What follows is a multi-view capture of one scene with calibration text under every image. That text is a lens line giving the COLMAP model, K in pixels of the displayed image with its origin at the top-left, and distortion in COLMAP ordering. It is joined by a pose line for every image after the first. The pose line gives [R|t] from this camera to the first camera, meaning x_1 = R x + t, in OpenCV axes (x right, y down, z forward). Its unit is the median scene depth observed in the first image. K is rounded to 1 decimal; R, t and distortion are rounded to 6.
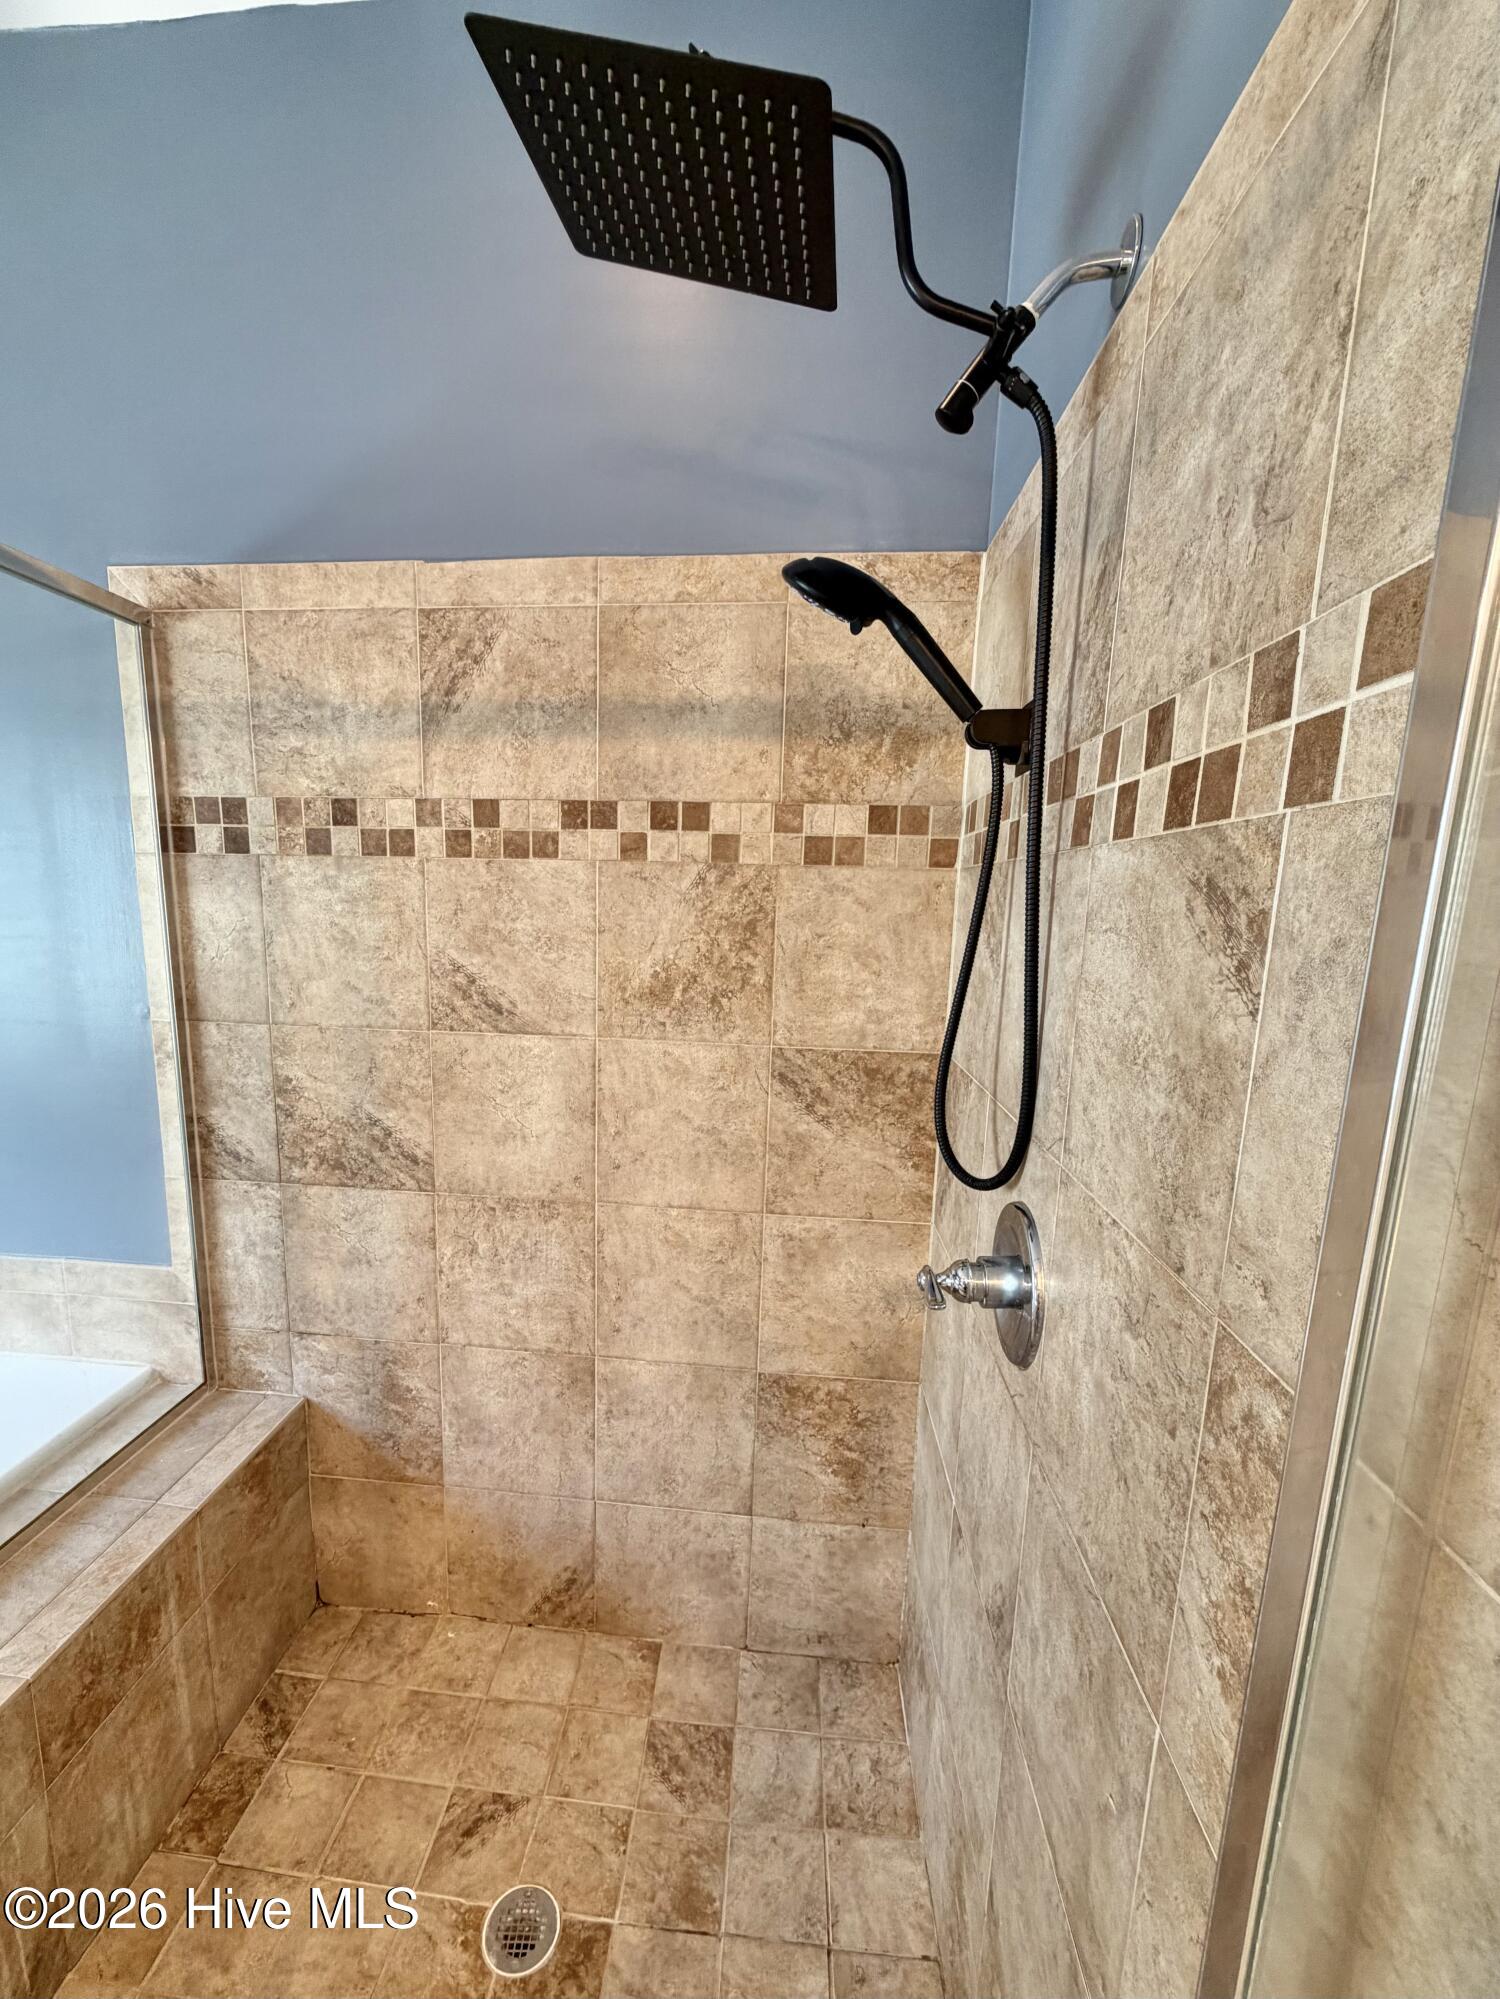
lens RADIAL K [[917.0, 0, 750.6], [0, 917.0, 983.7], [0, 0, 1]] dist [0.001074, 0.000031]
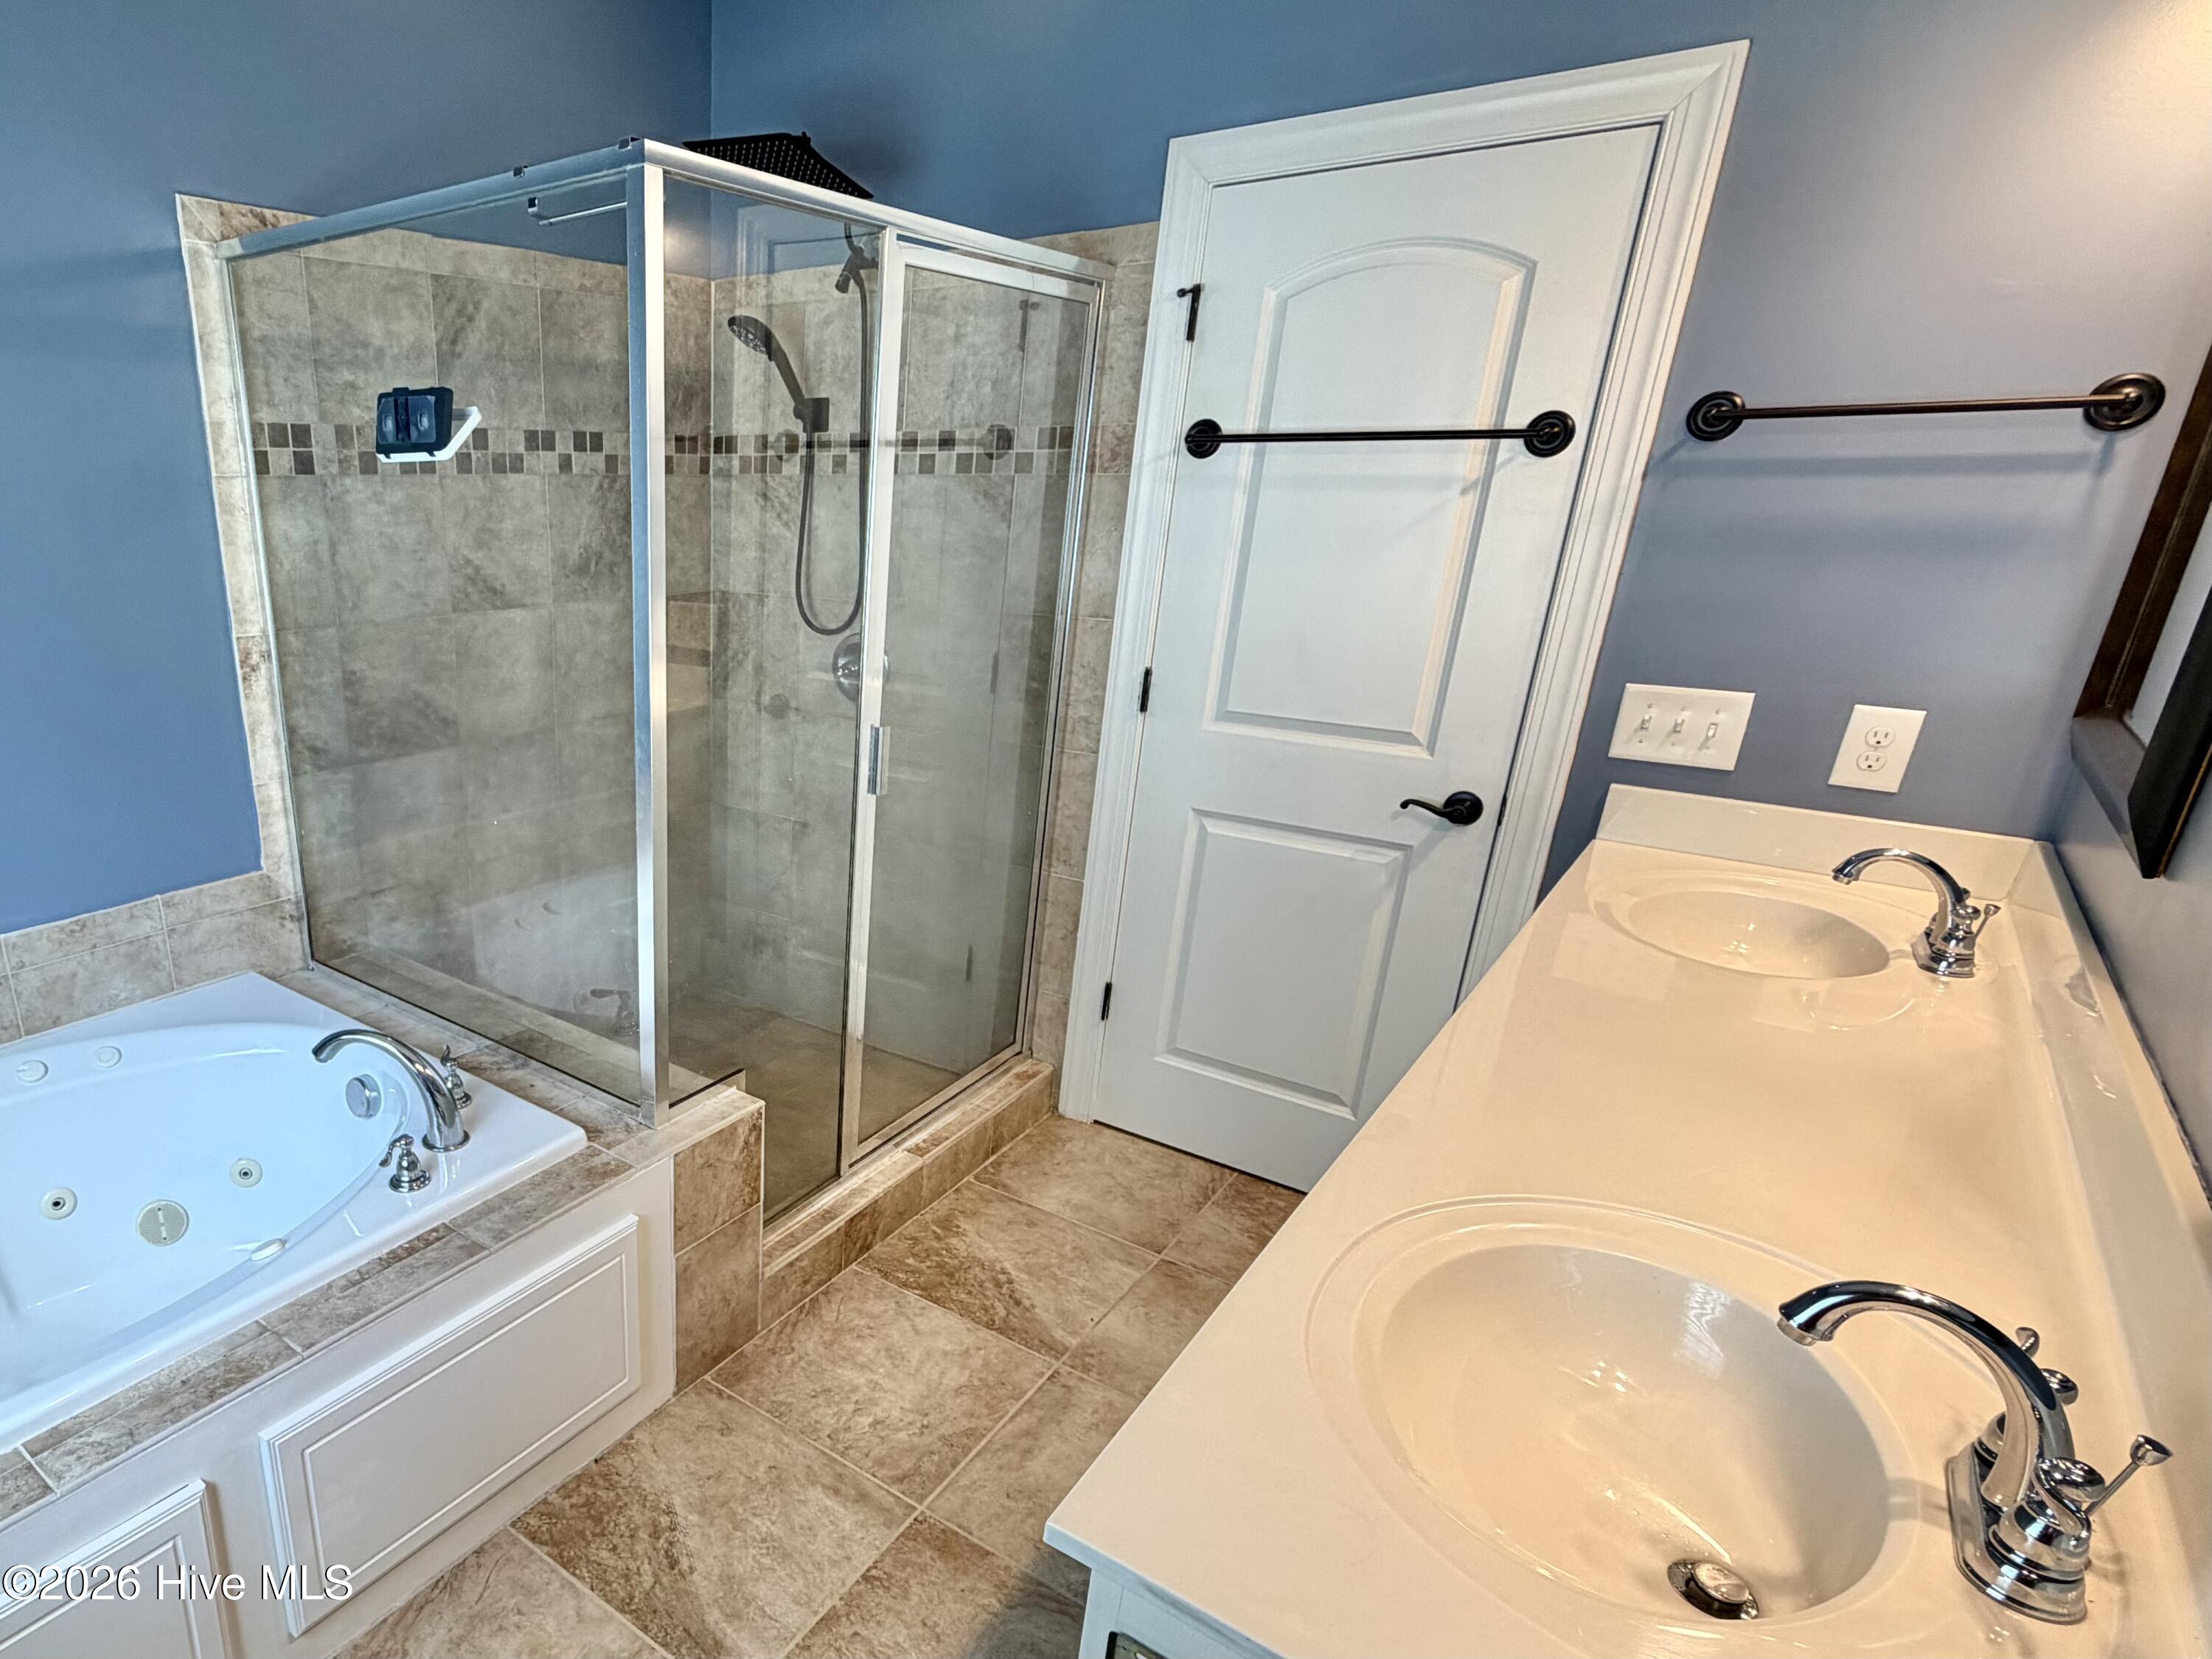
lens RADIAL K [[883.3, 0, 1100.6], [0, 883.3, 830.9], [0, 0, 1]] dist [0.001393, -0.000192]
pose [[0.379782, -0.359843, 0.852220, -1.237426], [0.090487, 0.931276, 0.352899, -0.023919], [-0.920640, -0.056910, 0.386242, -0.375897]]
